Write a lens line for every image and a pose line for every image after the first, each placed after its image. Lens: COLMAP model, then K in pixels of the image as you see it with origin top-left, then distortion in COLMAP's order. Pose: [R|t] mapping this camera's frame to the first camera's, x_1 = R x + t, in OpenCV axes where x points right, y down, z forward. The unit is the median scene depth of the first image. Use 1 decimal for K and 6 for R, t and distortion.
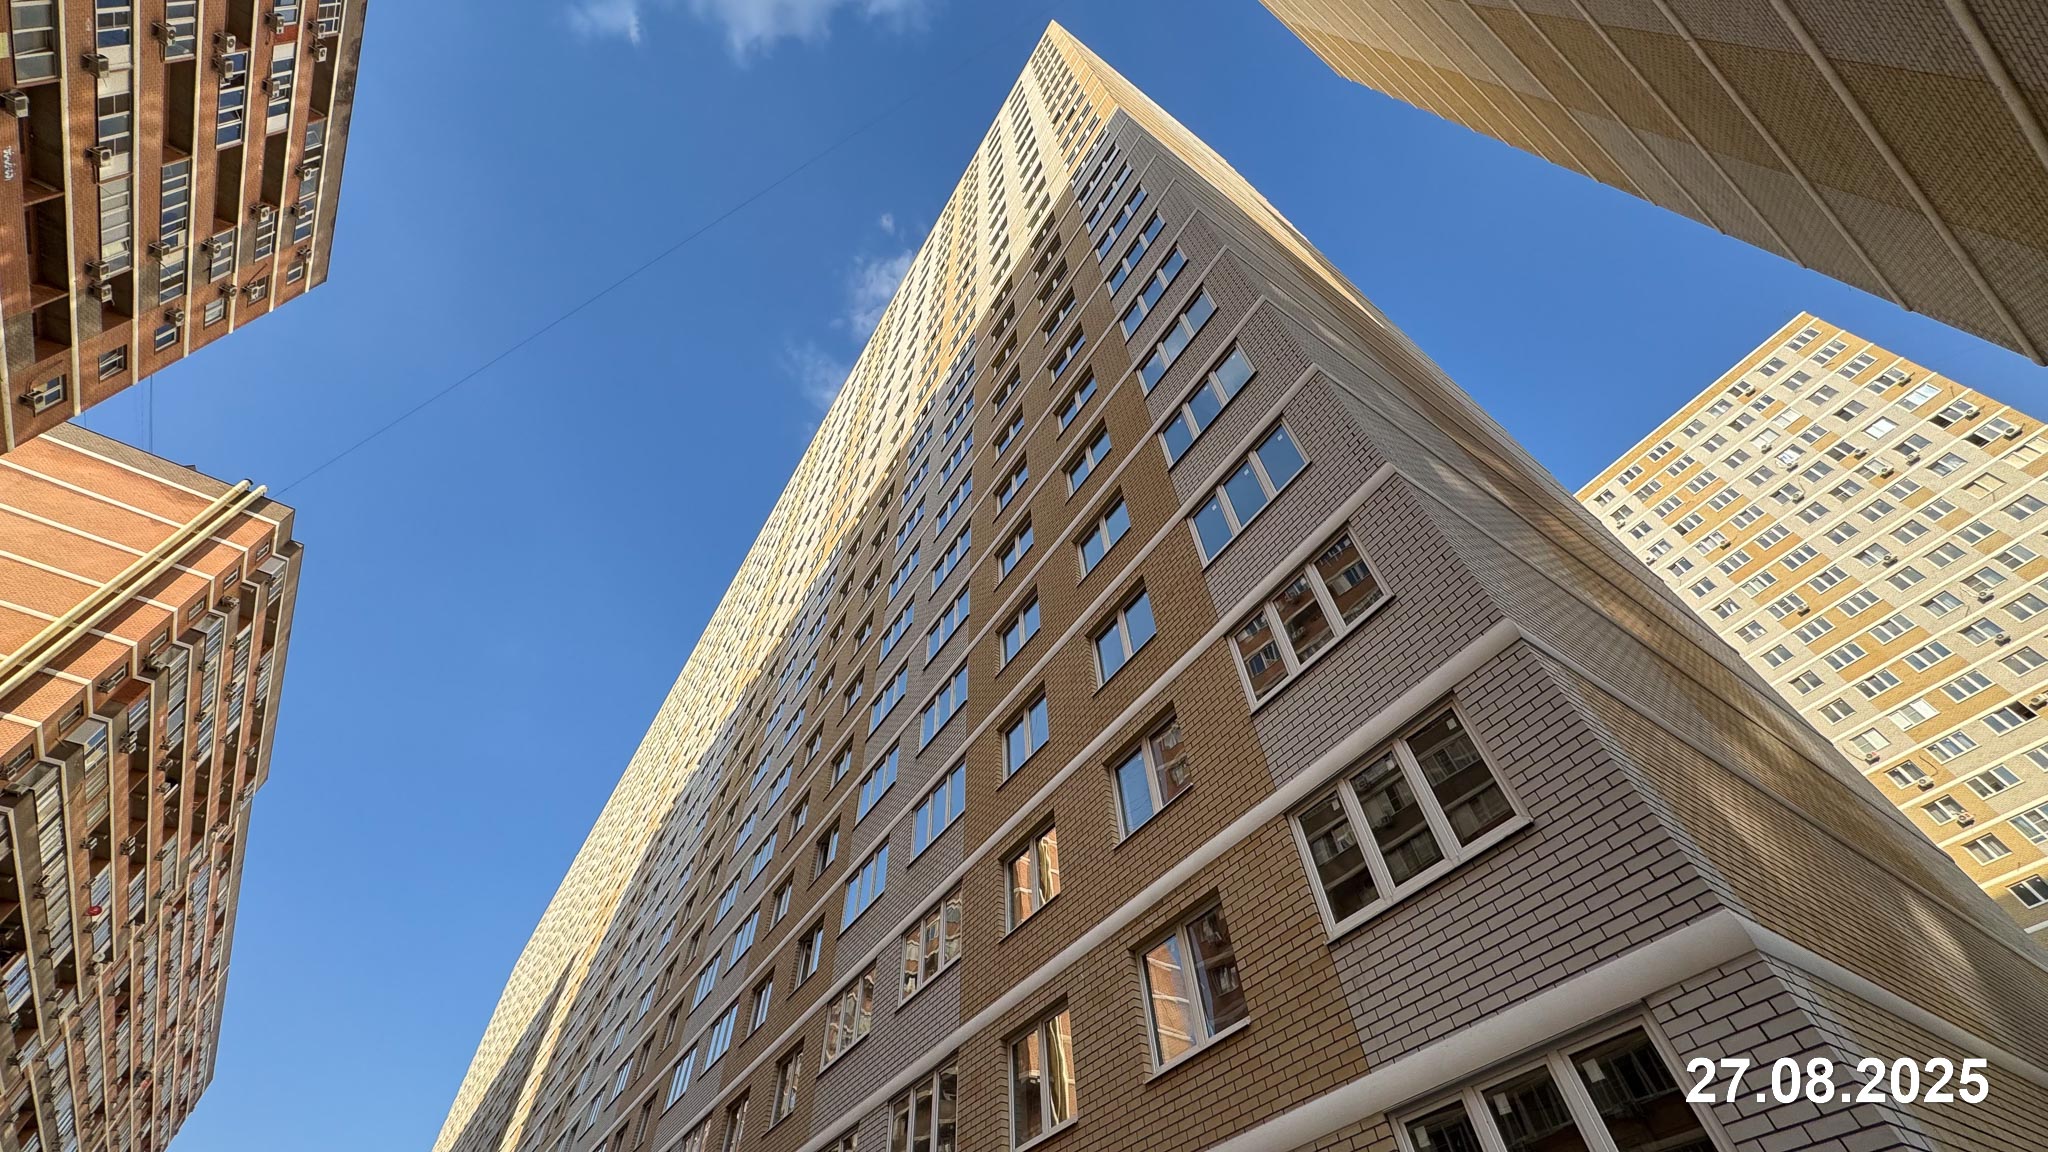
lens RADIAL K [[817.3, 0, 1020.8], [0, 817.3, 577.1], [0, 0, 1]] dist [-0.002497, 0.000840]
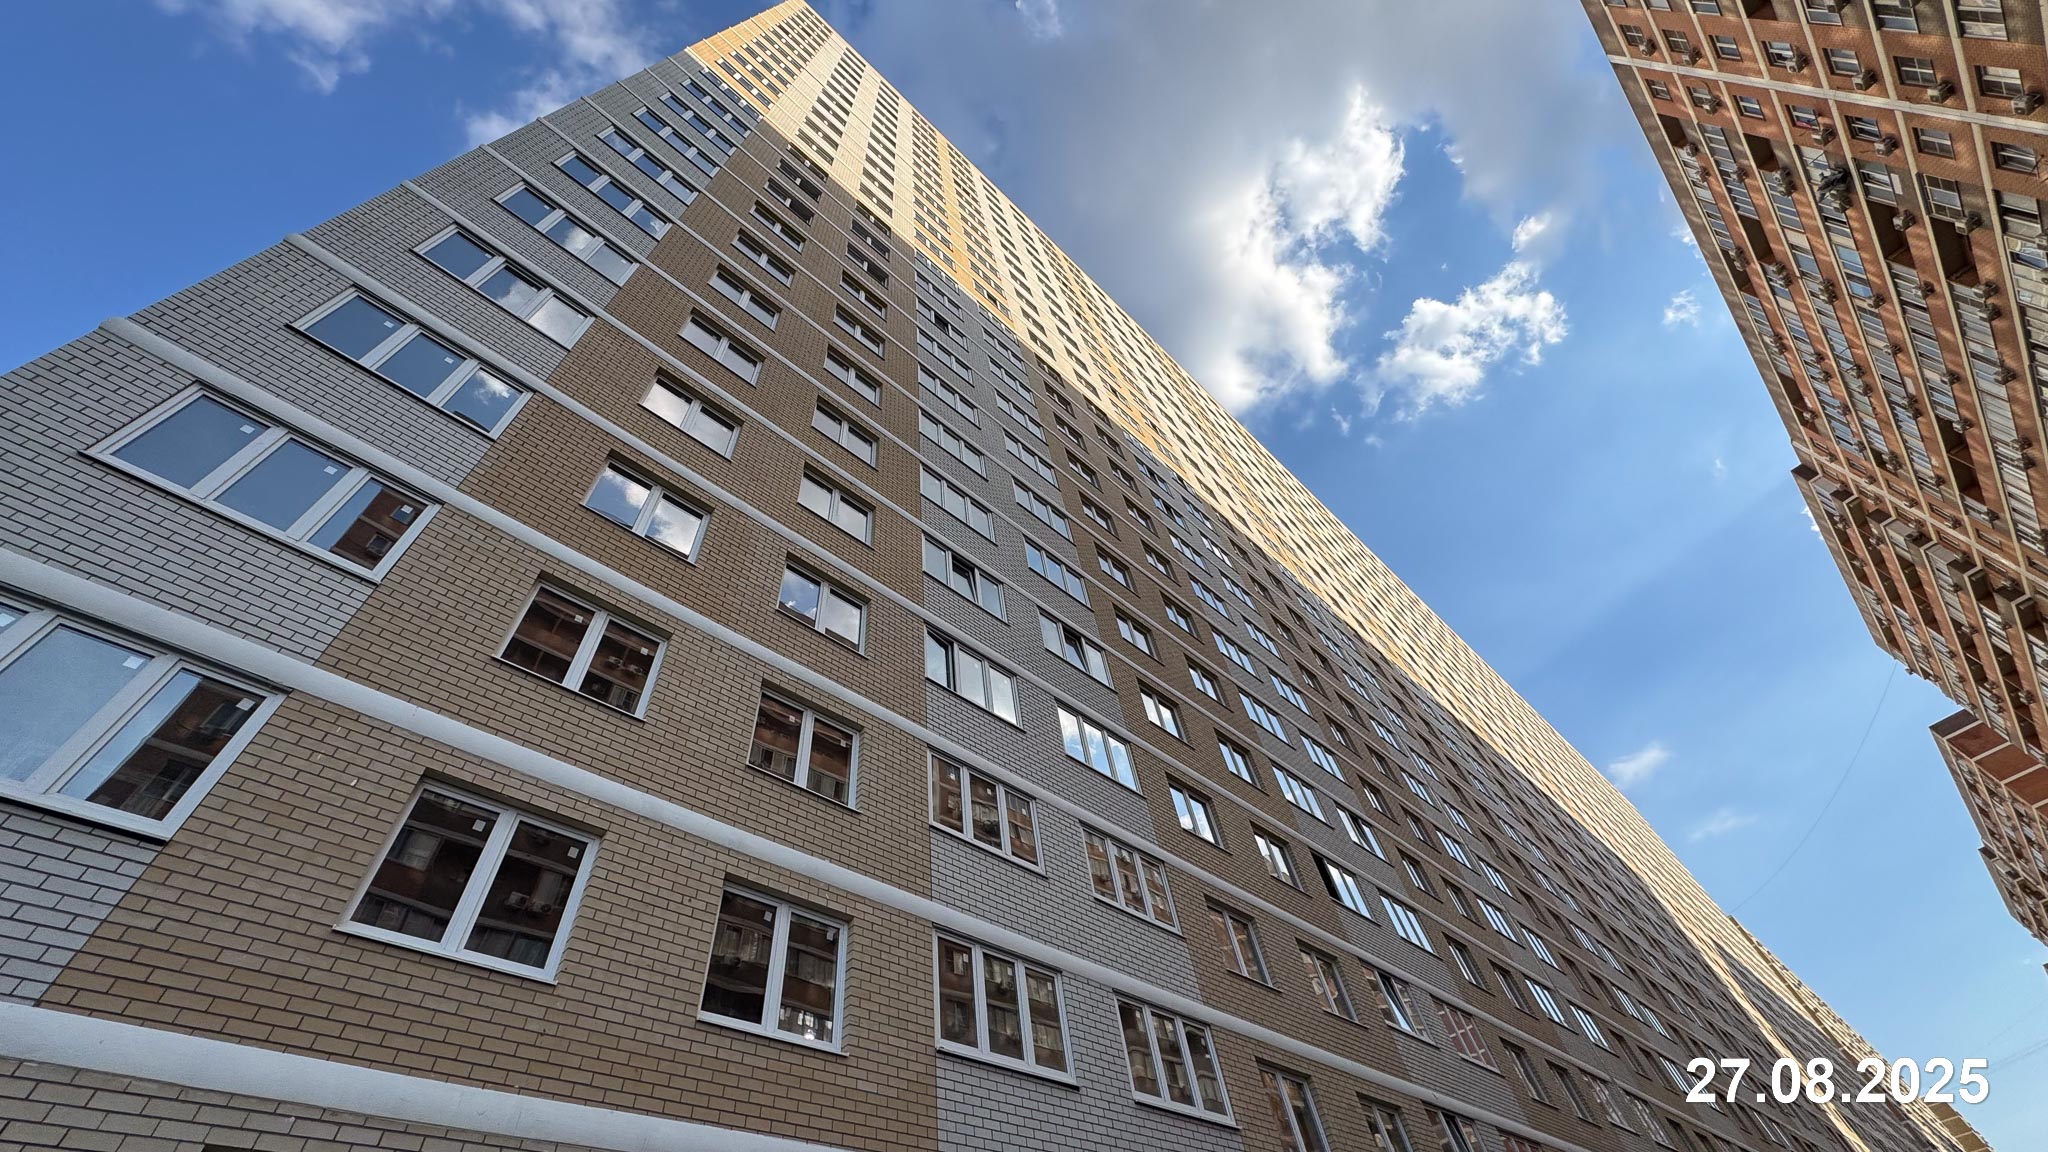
lens RADIAL K [[817.3, 0, 1025.5], [0, 817.3, 574.7], [0, 0, 1]] dist [-0.002497, 0.000840]
pose [[-0.164454, 0.812243, 0.559657, -0.368668], [-0.690666, 0.310260, -0.653238, 0.401164], [-0.704227, -0.493963, 0.509965, 0.288710]]
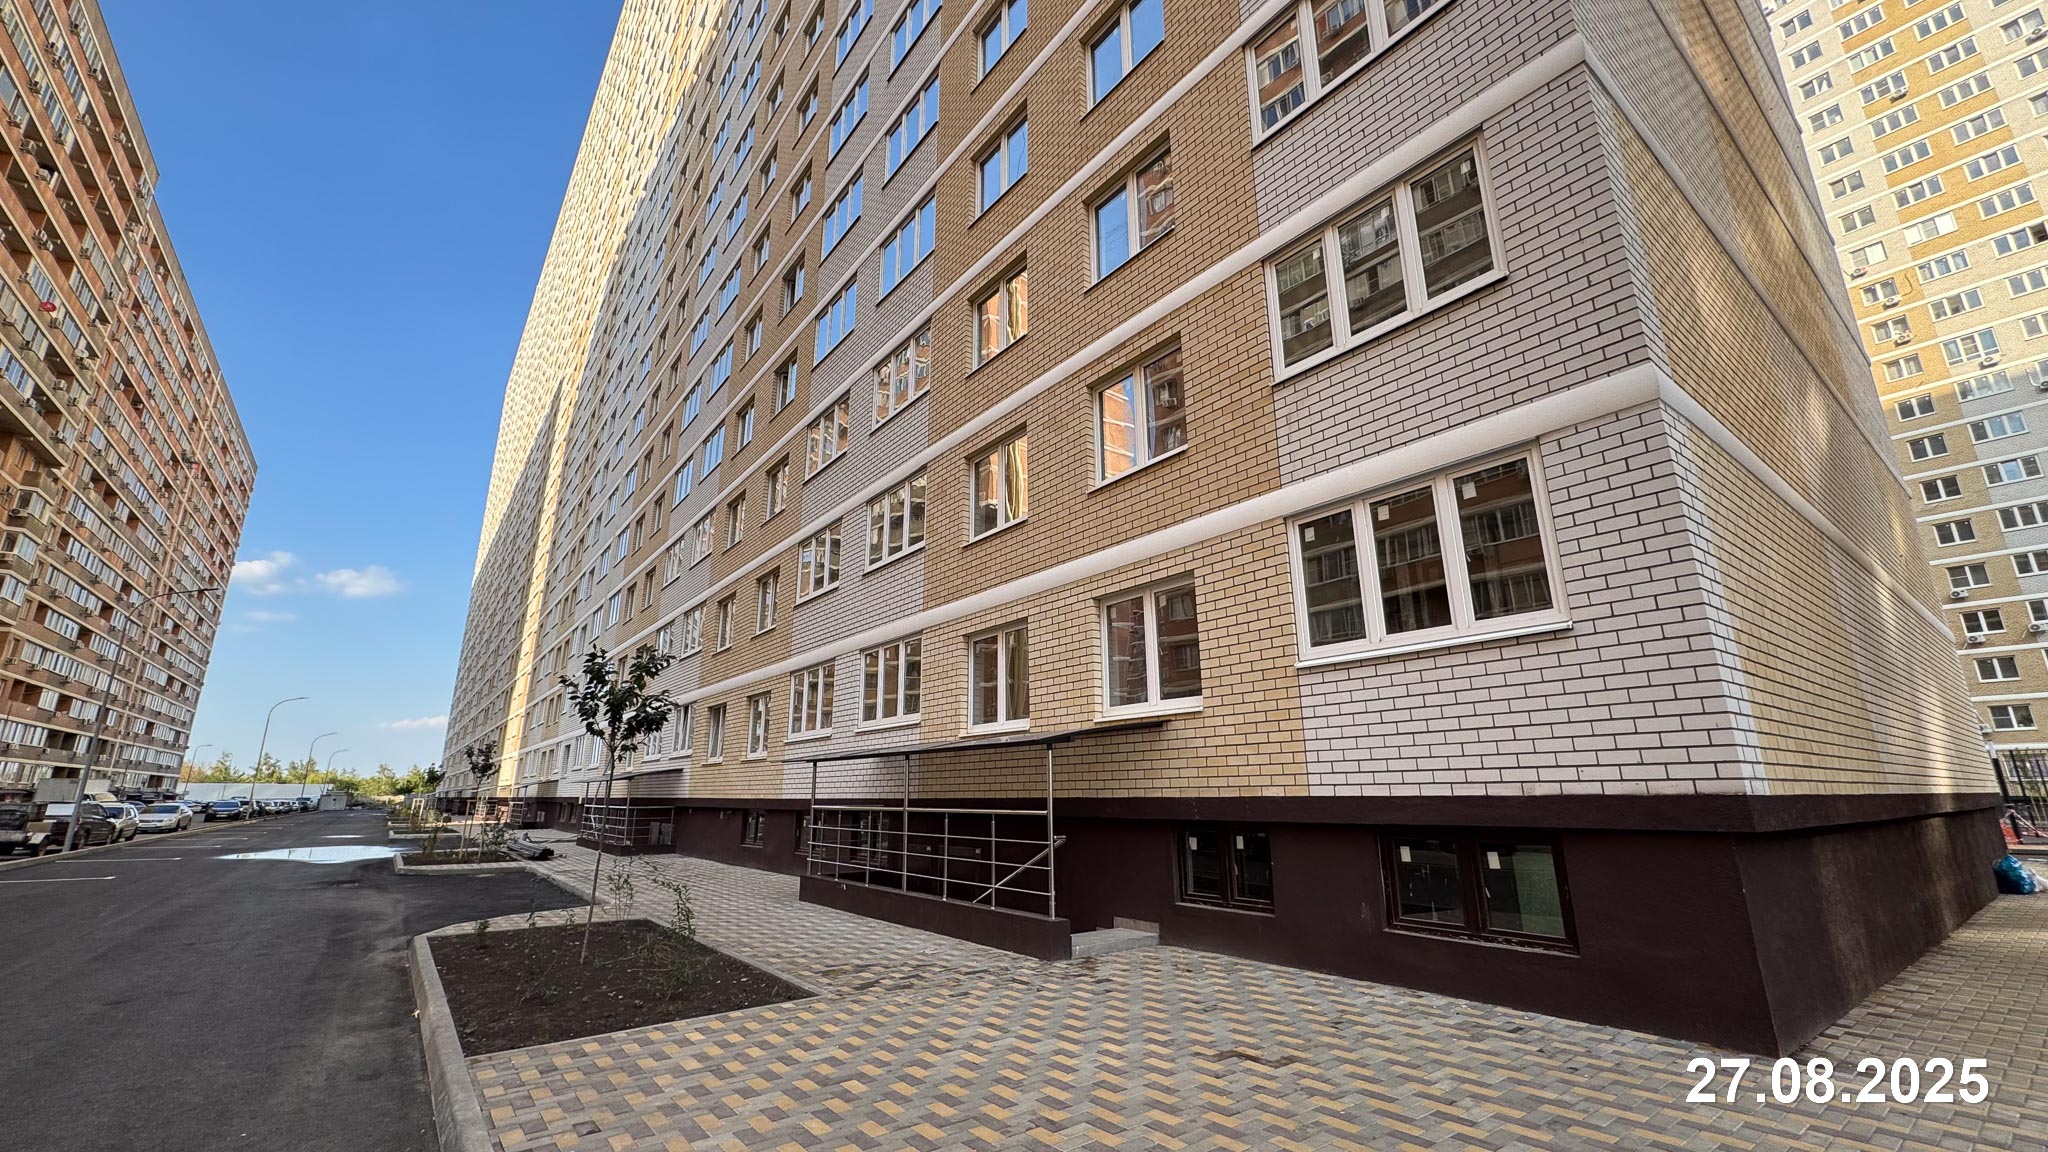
lens RADIAL K [[817.3, 0, 1020.4], [0, 817.3, 580.2], [0, 0, 1]] dist [-0.002497, 0.000840]
pose [[0.997513, 0.048750, 0.050901, 0.001892], [-0.069479, 0.801456, 0.594004, 0.018283], [-0.011837, -0.596063, 0.802850, -0.003223]]
